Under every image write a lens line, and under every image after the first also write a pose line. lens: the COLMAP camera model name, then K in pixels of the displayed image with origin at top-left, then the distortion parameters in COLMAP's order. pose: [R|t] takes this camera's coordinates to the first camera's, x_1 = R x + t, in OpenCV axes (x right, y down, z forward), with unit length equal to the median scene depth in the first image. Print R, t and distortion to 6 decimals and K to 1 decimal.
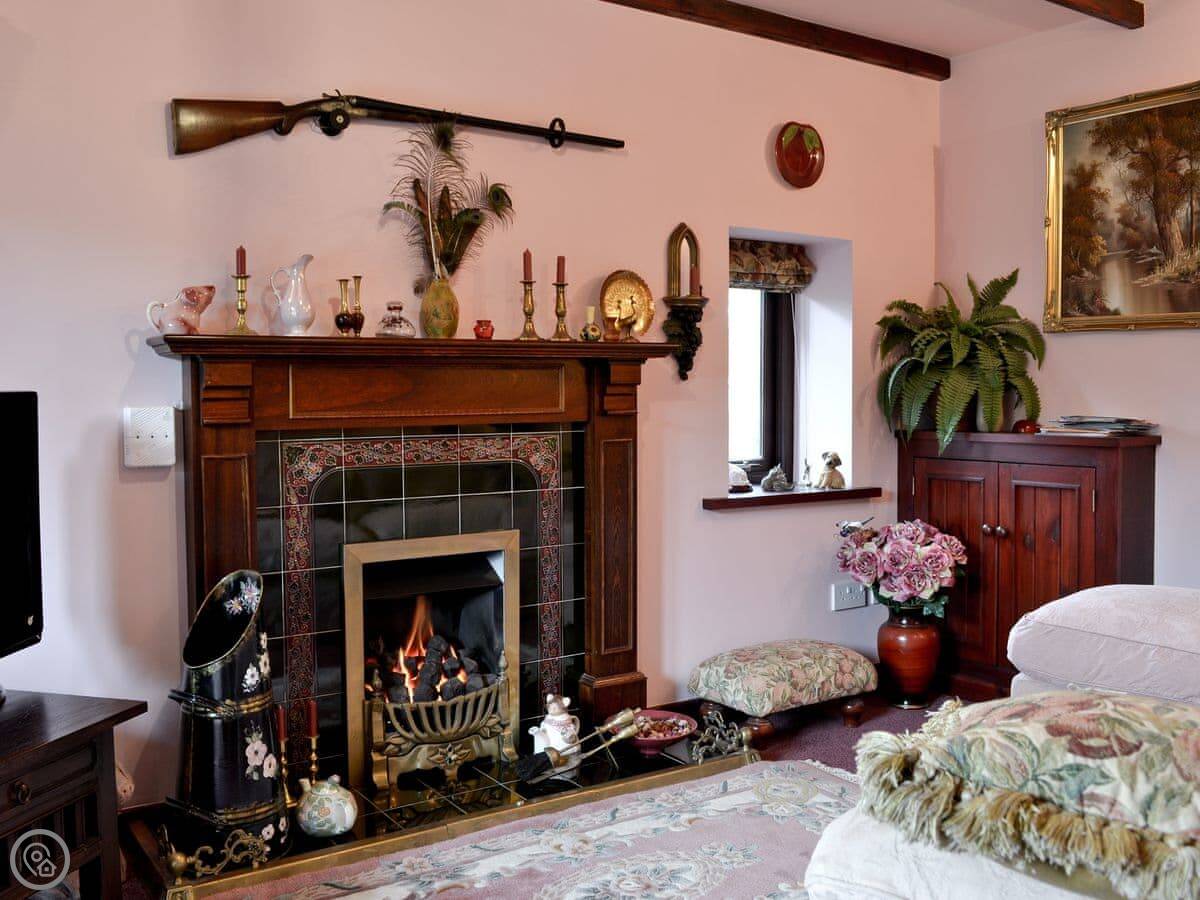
lens RADIAL K [[1132.7, 0, 635.7], [0, 1132.7, 449.5], [0, 0, 1]] dist [-0.058052, 0.004714]
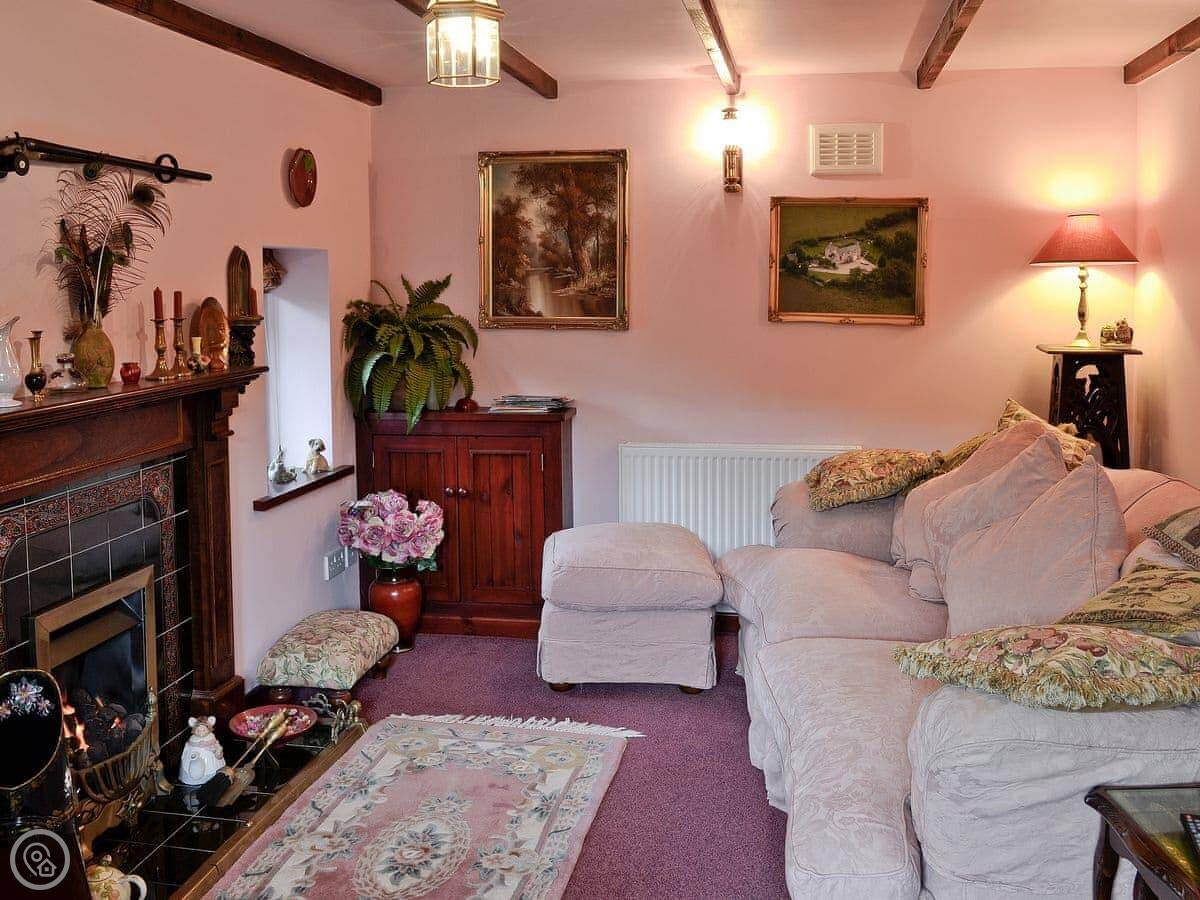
lens RADIAL K [[1154.7, 0, 605.6], [0, 1154.7, 358.3], [0, 0, 1]] dist [-0.049501, 0.000559]
pose [[0.706348, -0.054943, 0.705729, -0.472571], [0.044179, 0.998461, 0.033515, -0.115027], [-0.706485, 0.007505, 0.707689, -0.002213]]
